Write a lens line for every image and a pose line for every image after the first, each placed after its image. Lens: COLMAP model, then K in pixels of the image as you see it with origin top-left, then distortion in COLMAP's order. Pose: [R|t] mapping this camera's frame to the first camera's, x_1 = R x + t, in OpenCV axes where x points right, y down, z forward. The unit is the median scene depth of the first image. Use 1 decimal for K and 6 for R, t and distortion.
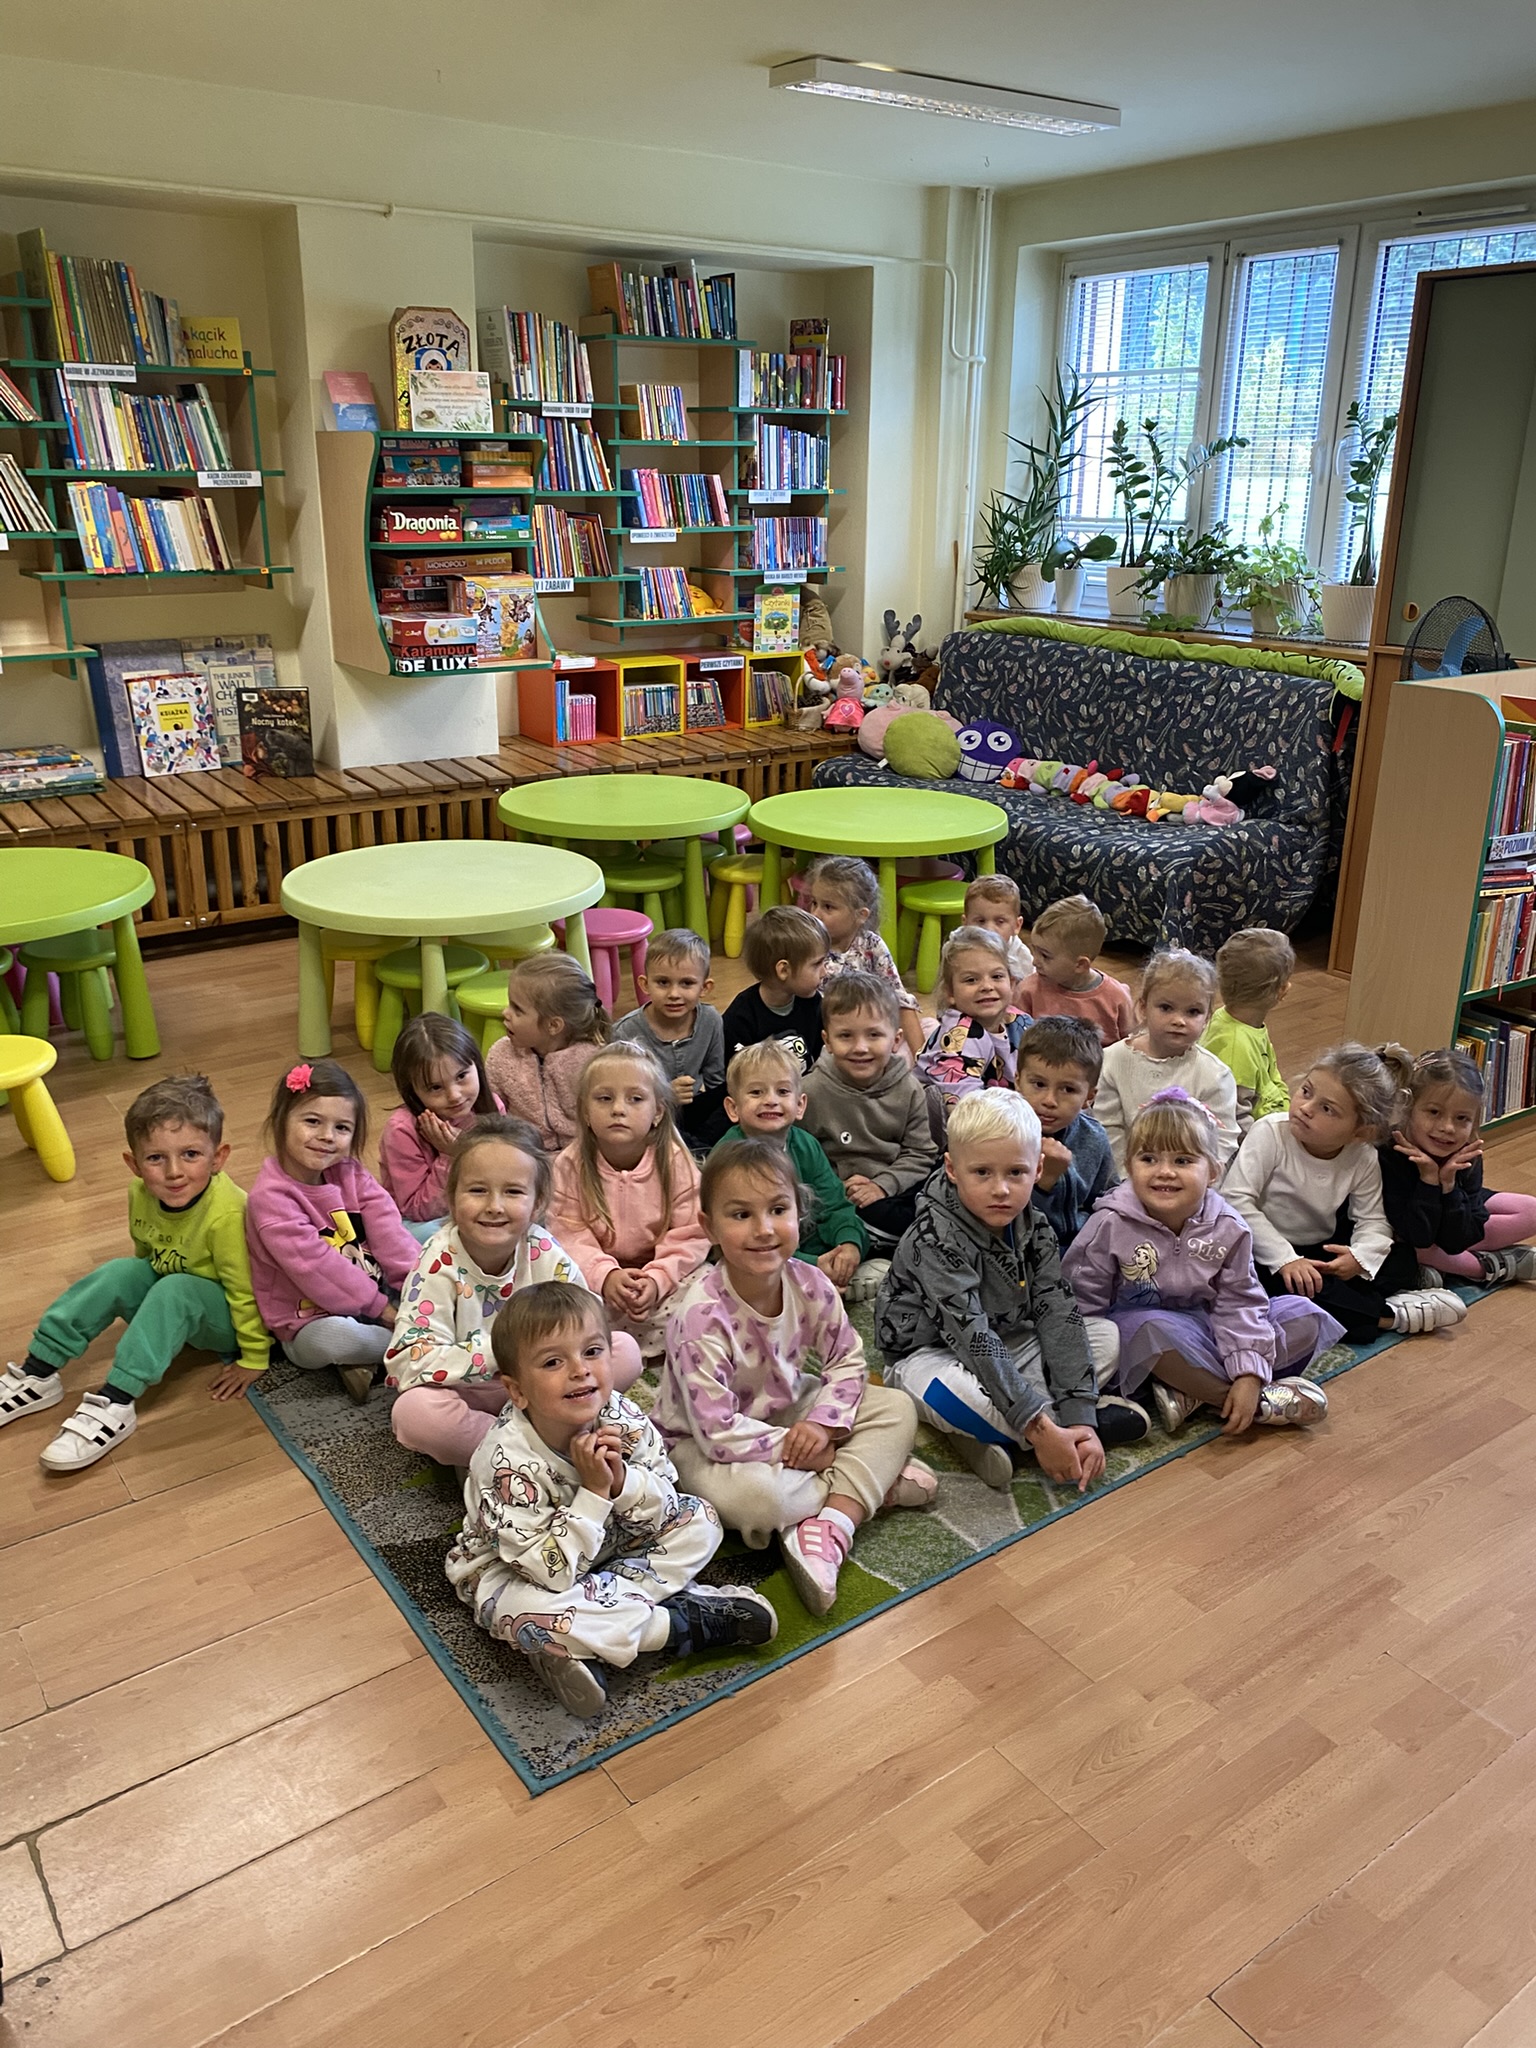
lens RADIAL K [[1544.0, 0, 768.0], [0, 1544.0, 1024.0], [0, 0, 1]] dist [0.001586, -0.001071]
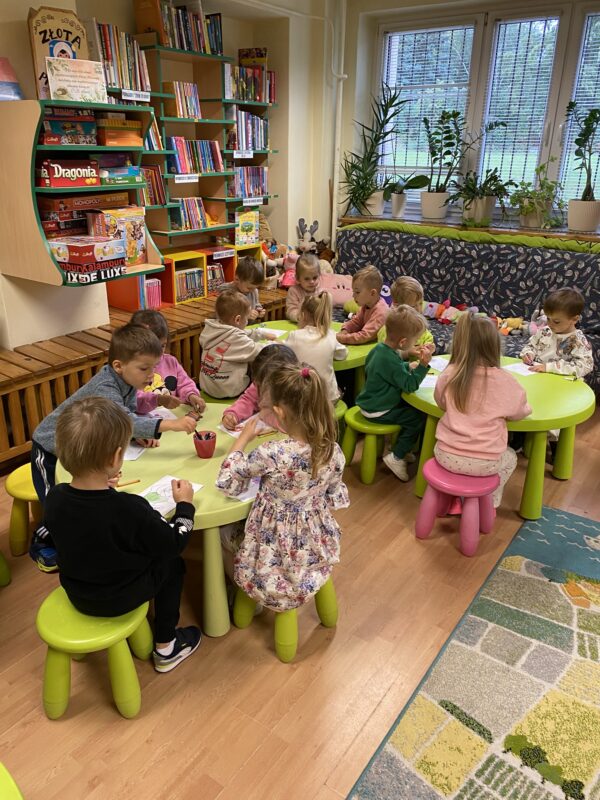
lens RADIAL K [[610.5, 0, 300.0], [0, 610.5, 400.0], [0, 0, 1]] dist [0.005535, 0.003112]
pose [[0.943844, -0.123225, 0.306552, -0.190808], [0.108513, 0.991991, 0.064651, -0.116429], [-0.312063, -0.027755, 0.949656, 0.353740]]
